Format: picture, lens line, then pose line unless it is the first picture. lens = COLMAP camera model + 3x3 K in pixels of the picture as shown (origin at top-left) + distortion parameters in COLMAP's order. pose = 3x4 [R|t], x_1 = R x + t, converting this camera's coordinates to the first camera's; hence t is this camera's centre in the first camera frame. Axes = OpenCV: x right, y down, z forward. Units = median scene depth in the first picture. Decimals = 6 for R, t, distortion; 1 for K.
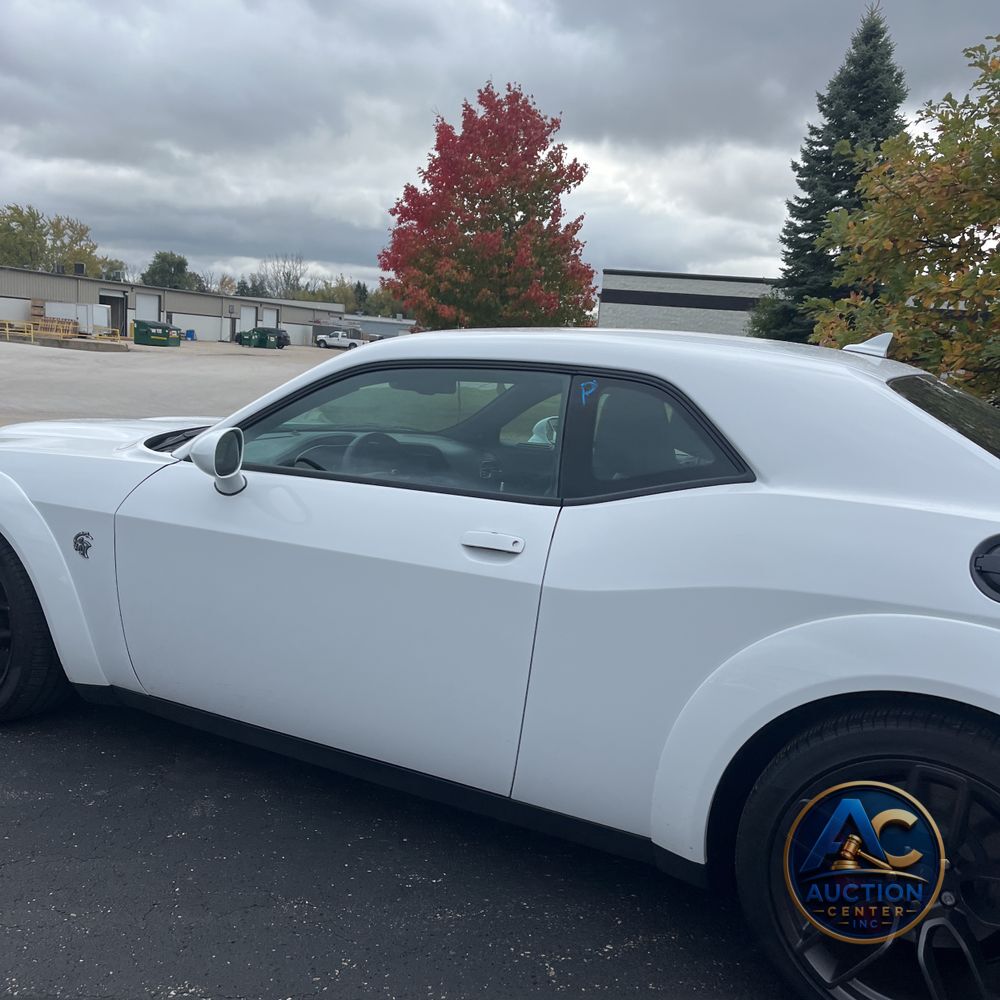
lens RADIAL K [[1010.0, 0, 500.0], [0, 1010.0, 500.0], [0, 0, 1]] dist [0.040860, -0.023798]
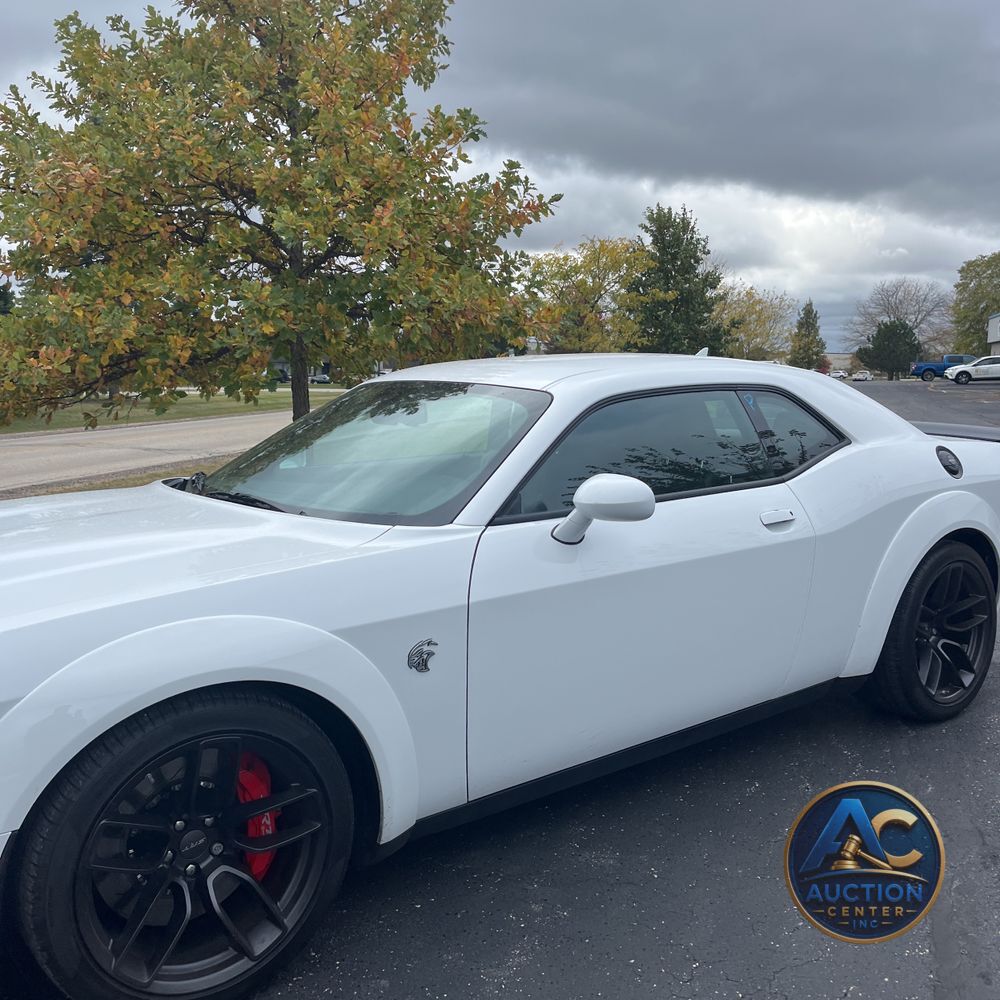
lens RADIAL K [[1032.0, 0, 498.4], [0, 1032.0, 480.0], [0, 0, 1]] dist [0.000802, -0.017807]
pose [[0.386779, -0.167489, 0.906835, -0.111236], [0.157909, 0.980873, 0.113813, -0.017790], [-0.908552, 0.099177, 0.405829, 0.060608]]
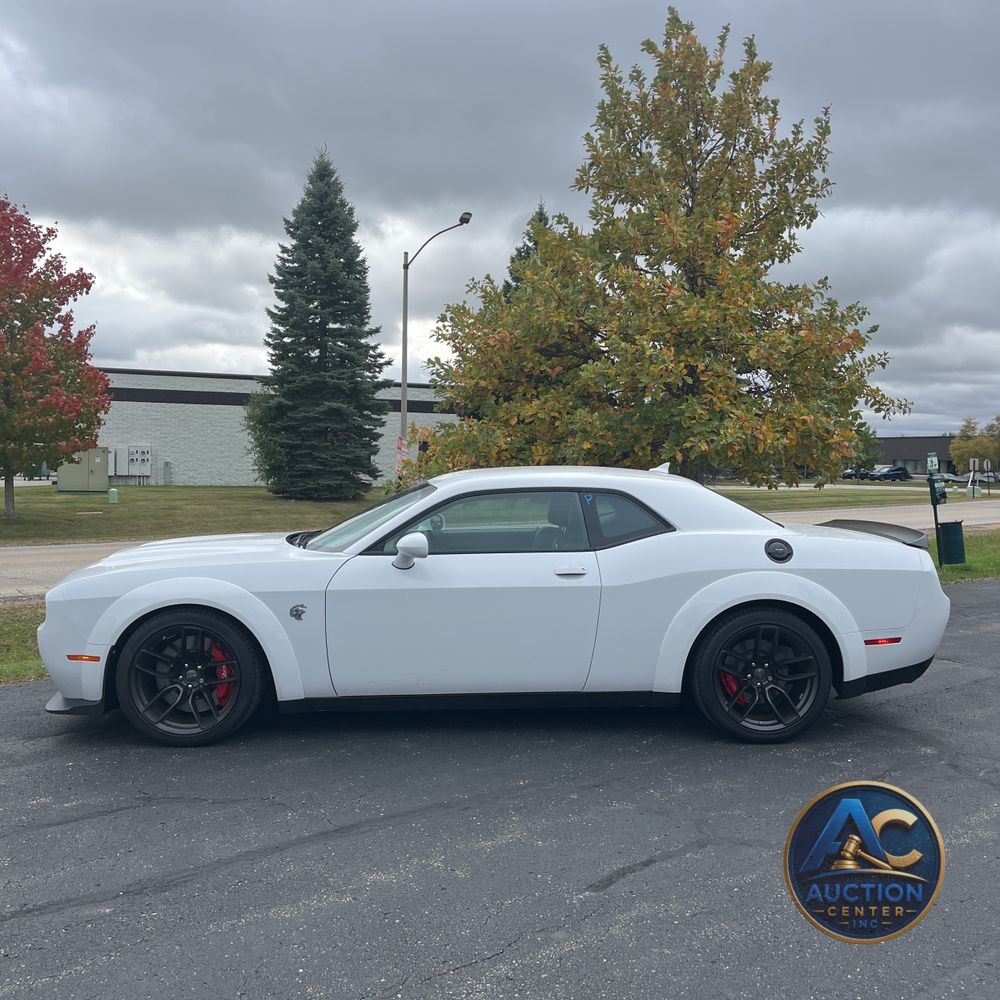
lens RADIAL K [[1016.8, 0, 497.8], [0, 1016.8, 485.0], [0, 0, 1]] dist [0.038513, -0.048421]
pose [[0.853066, -0.072262, 0.516775, -0.099503], [0.121980, 0.990541, -0.062848, -0.001891], [-0.507345, 0.116650, 0.853811, -0.064373]]
